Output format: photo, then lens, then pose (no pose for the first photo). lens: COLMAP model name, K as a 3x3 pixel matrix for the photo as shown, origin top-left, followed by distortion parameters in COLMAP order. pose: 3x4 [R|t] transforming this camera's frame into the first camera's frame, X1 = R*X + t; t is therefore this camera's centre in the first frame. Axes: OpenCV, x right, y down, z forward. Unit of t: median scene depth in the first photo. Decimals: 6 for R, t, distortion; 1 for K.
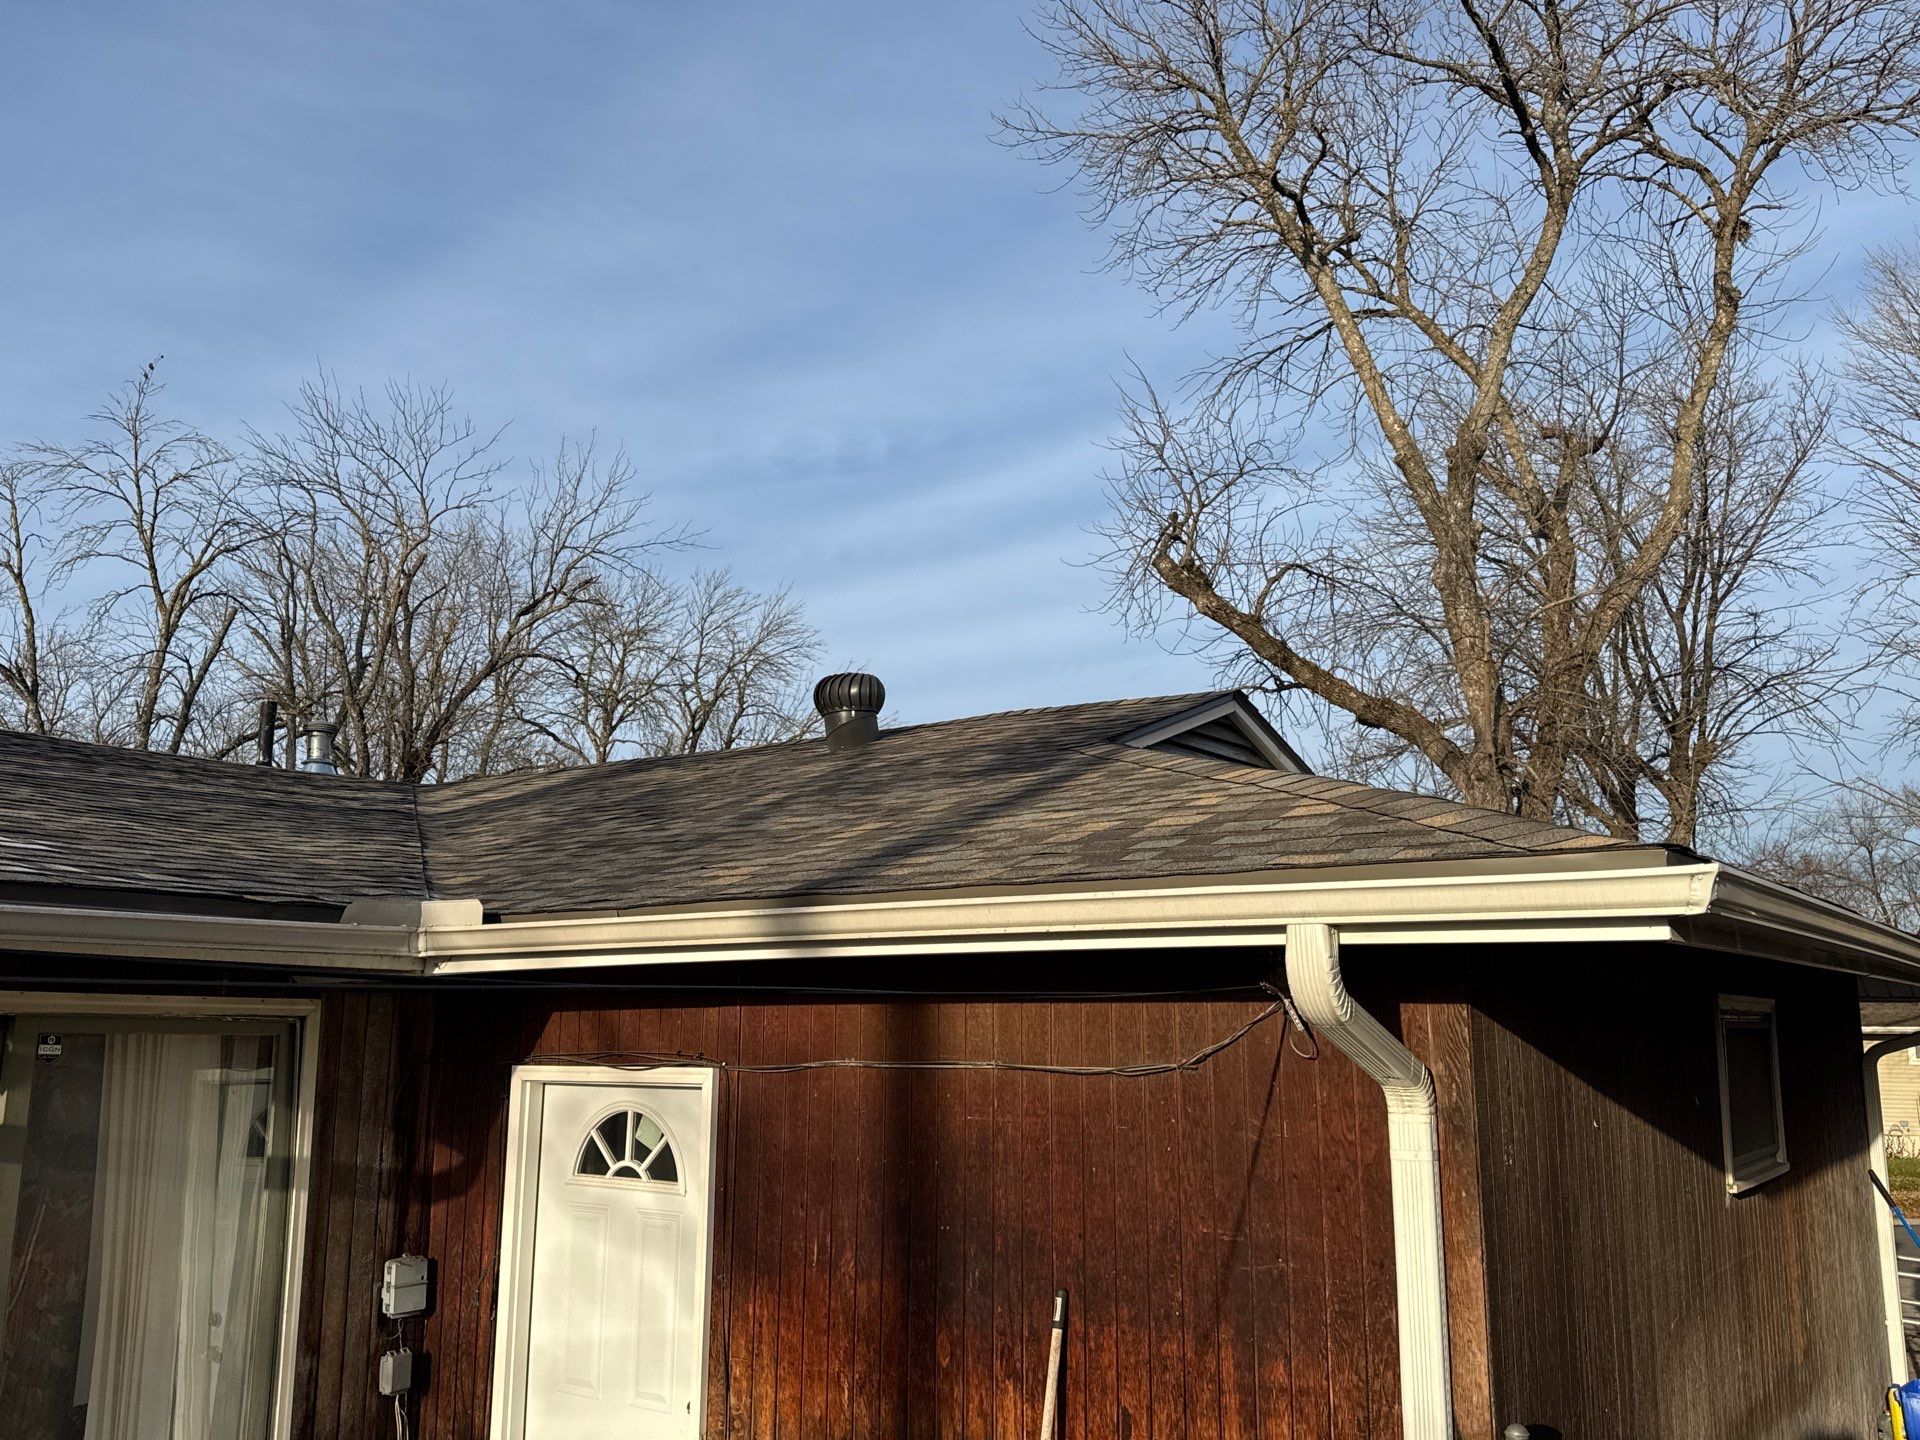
lens RADIAL K [[1615.2, 0, 946.6], [0, 1615.2, 717.4], [0, 0, 1]] dist [0.164170, -0.342083]
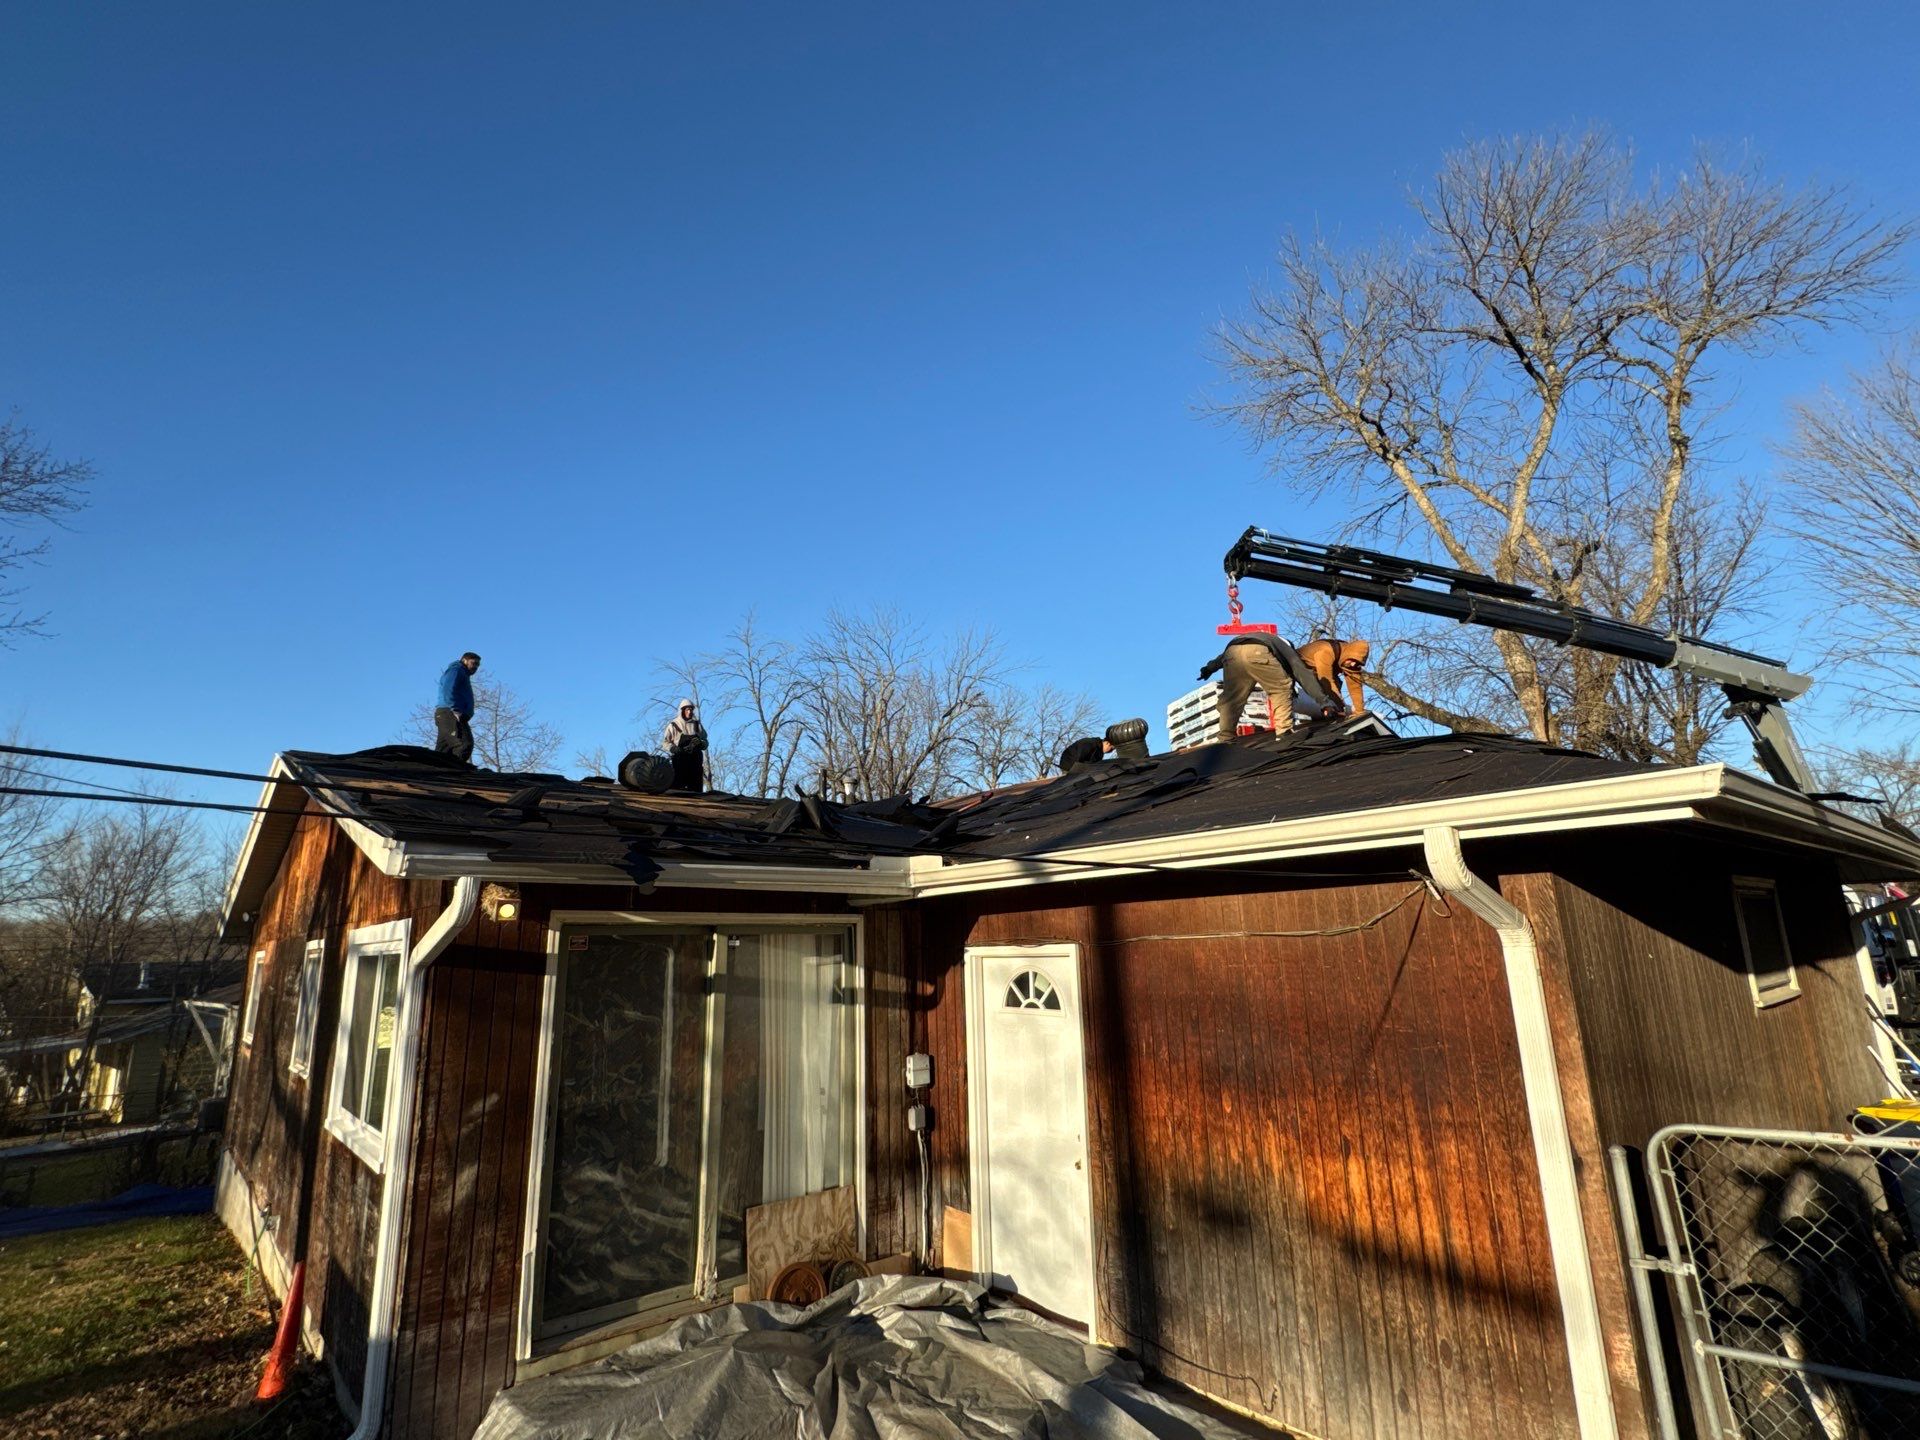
lens RADIAL K [[928.2, 0, 960.0], [0, 928.2, 720.0], [0, 0, 1]] dist [-0.002318, 0.001131]
pose [[0.967848, -0.090316, -0.234762, -0.003560], [0.078299, 0.995121, -0.060036, 0.012793], [0.239039, 0.039724, 0.970197, -0.002745]]
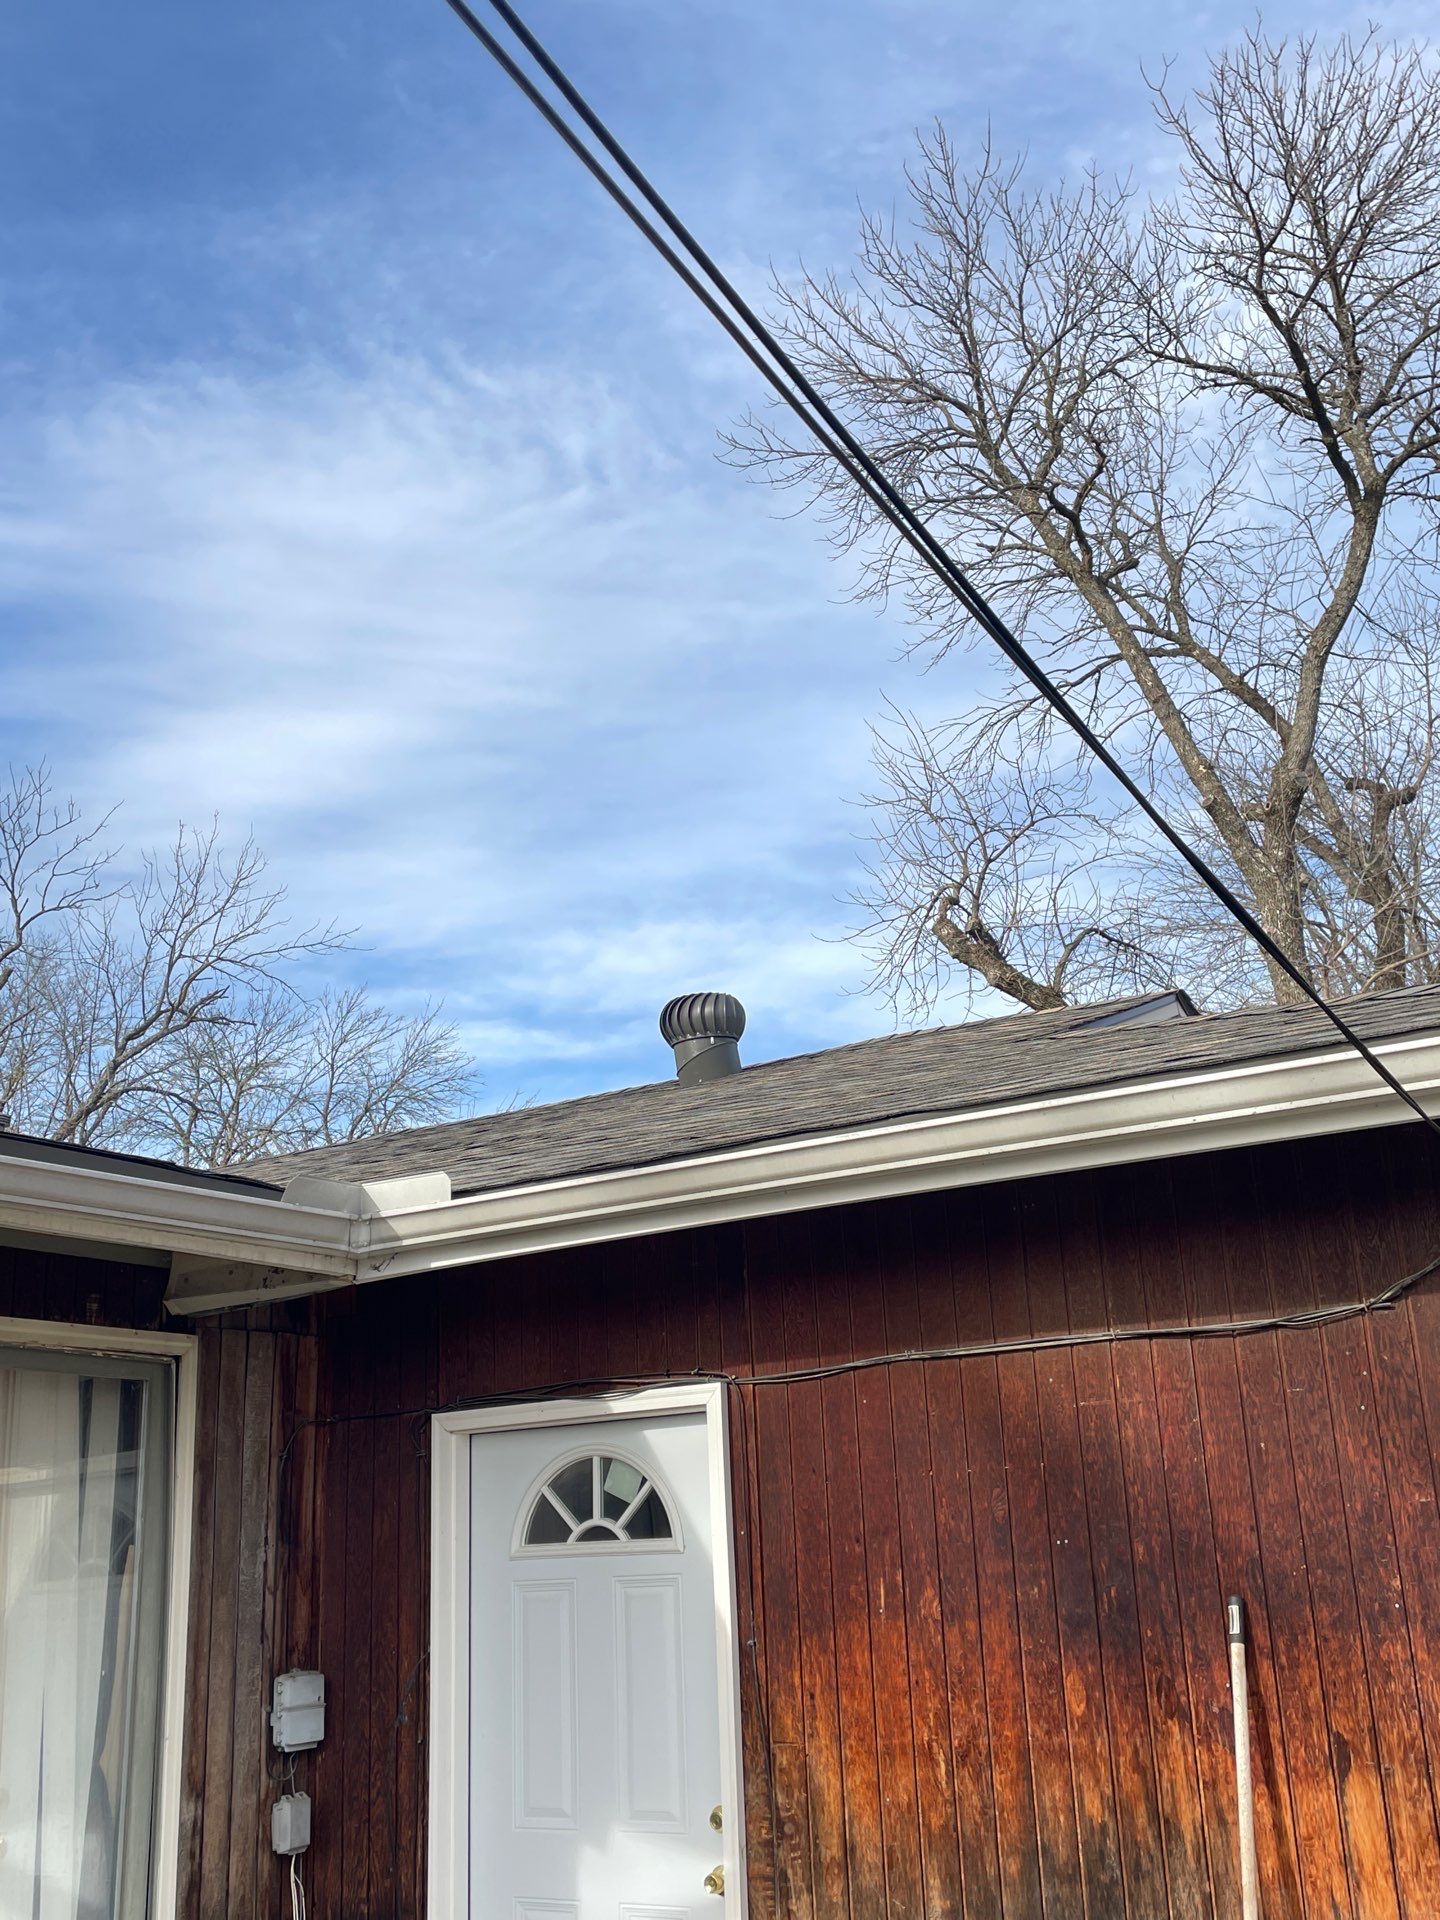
lens RADIAL K [[1938.9, 0, 749.8], [0, 1938.9, 943.9], [0, 0, 1]] dist [0.076859, -0.085406]
pose [[0.996299, -0.026521, 0.081765, -0.099919], [0.036127, 0.992316, -0.118338, 0.056264], [-0.077999, 0.120854, 0.989601, 0.009148]]
